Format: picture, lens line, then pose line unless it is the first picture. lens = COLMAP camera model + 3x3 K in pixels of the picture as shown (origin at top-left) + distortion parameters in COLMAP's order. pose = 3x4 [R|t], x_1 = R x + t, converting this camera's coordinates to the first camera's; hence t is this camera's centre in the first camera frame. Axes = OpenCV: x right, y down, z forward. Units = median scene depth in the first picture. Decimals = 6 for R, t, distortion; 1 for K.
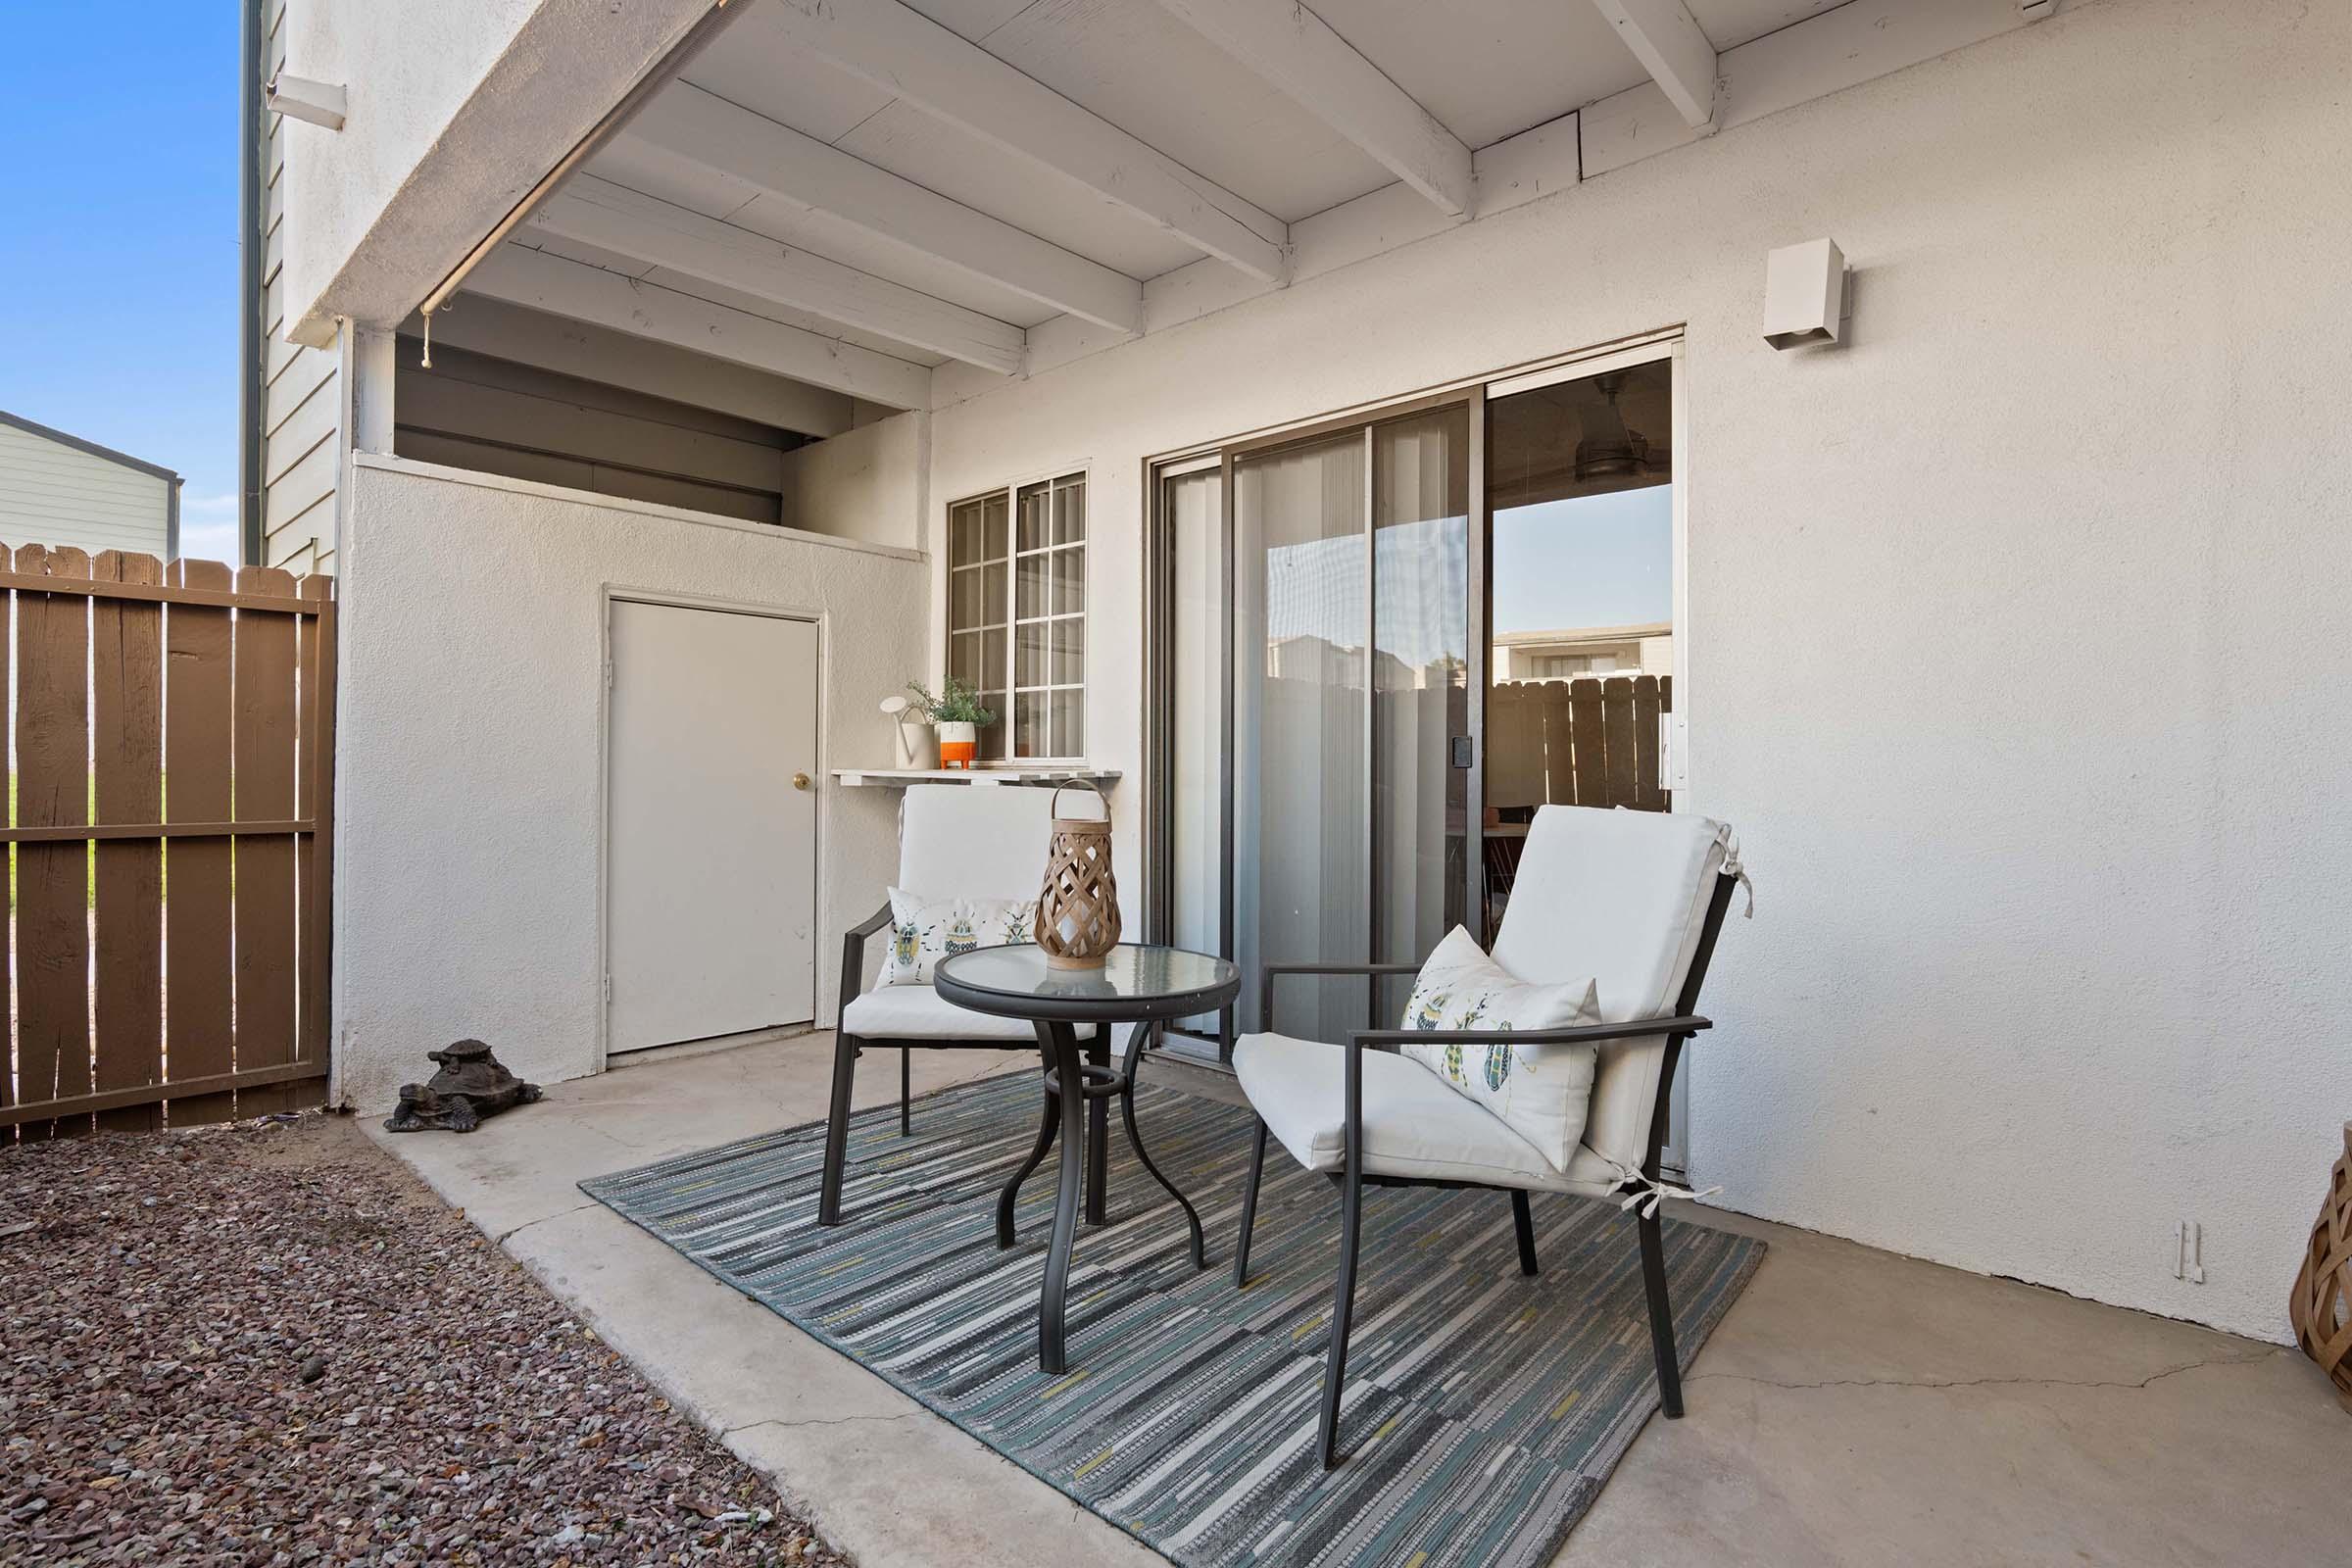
lens RADIAL K [[1112.1, 0, 1181.2], [0, 1112.1, 762.9], [0, 0, 1]] dist [-0.022664, 0.008212]
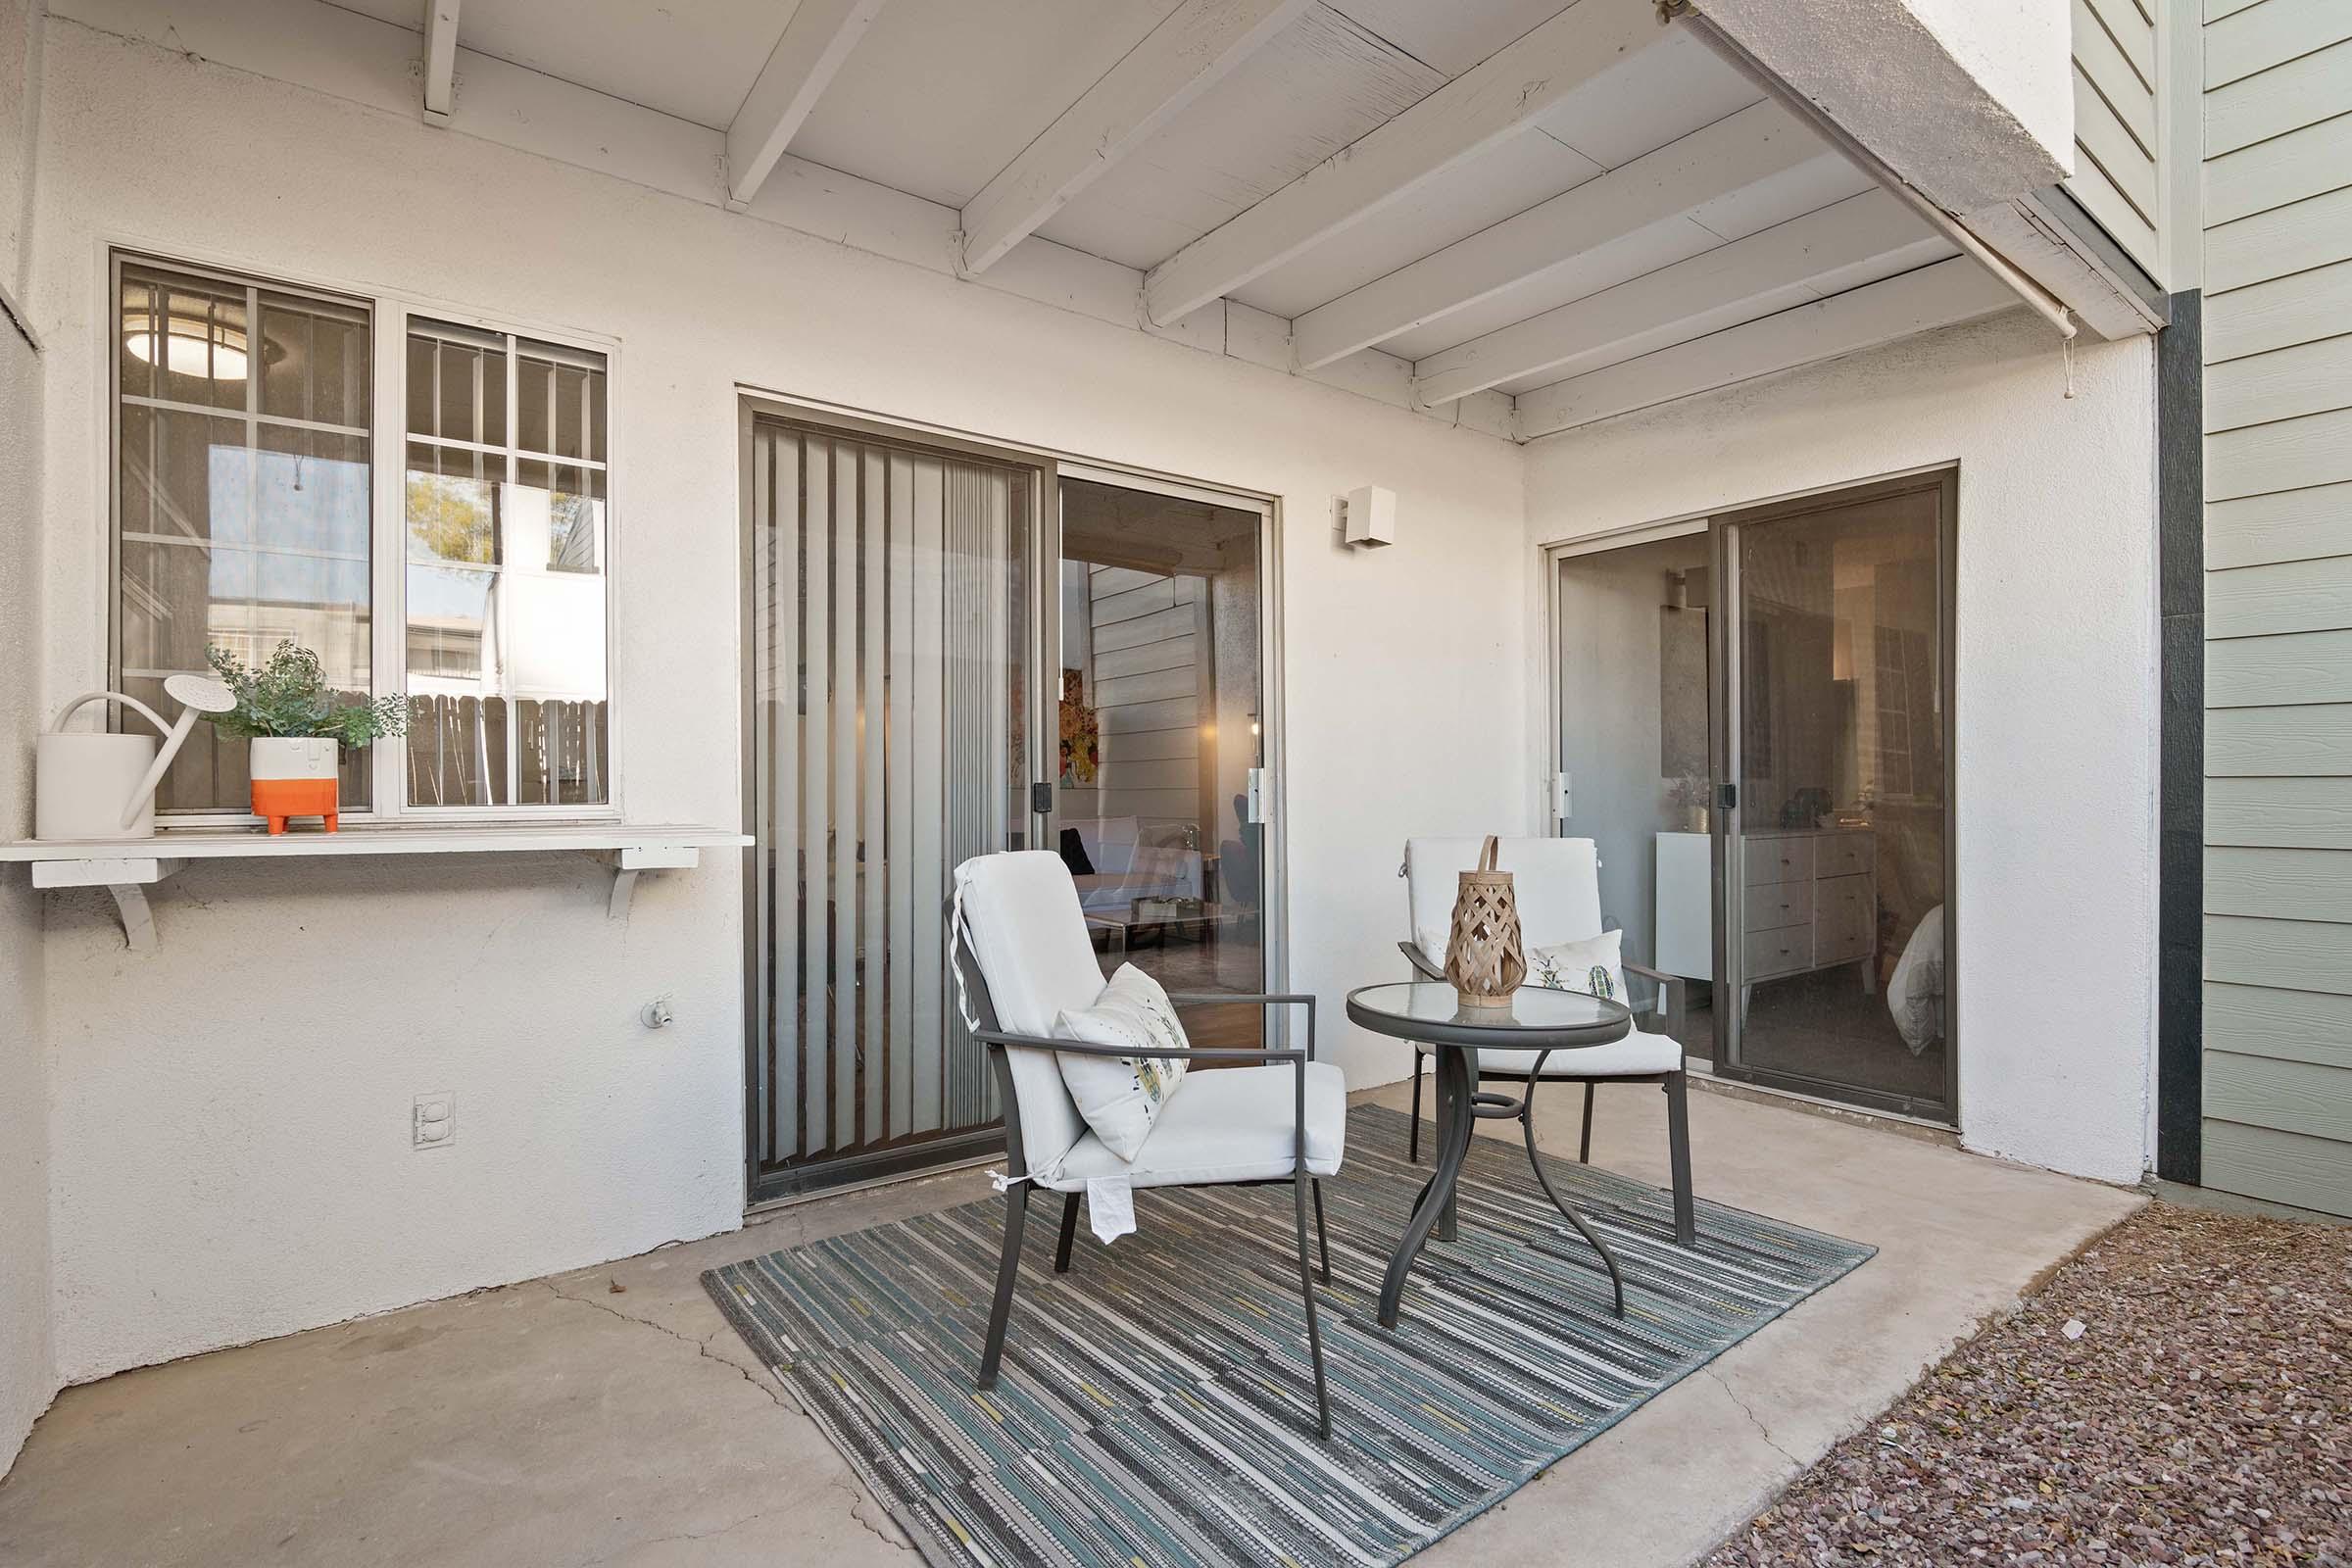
lens RADIAL K [[1112.1, 0, 1181.2], [0, 1112.1, 762.9], [0, 0, 1]] dist [-0.022664, 0.008212]
pose [[0.197280, 0.026702, 0.979984, -1.019265], [0.009090, 0.999536, -0.029065, -0.011583], [-0.980305, 0.014642, 0.196946, 0.892721]]
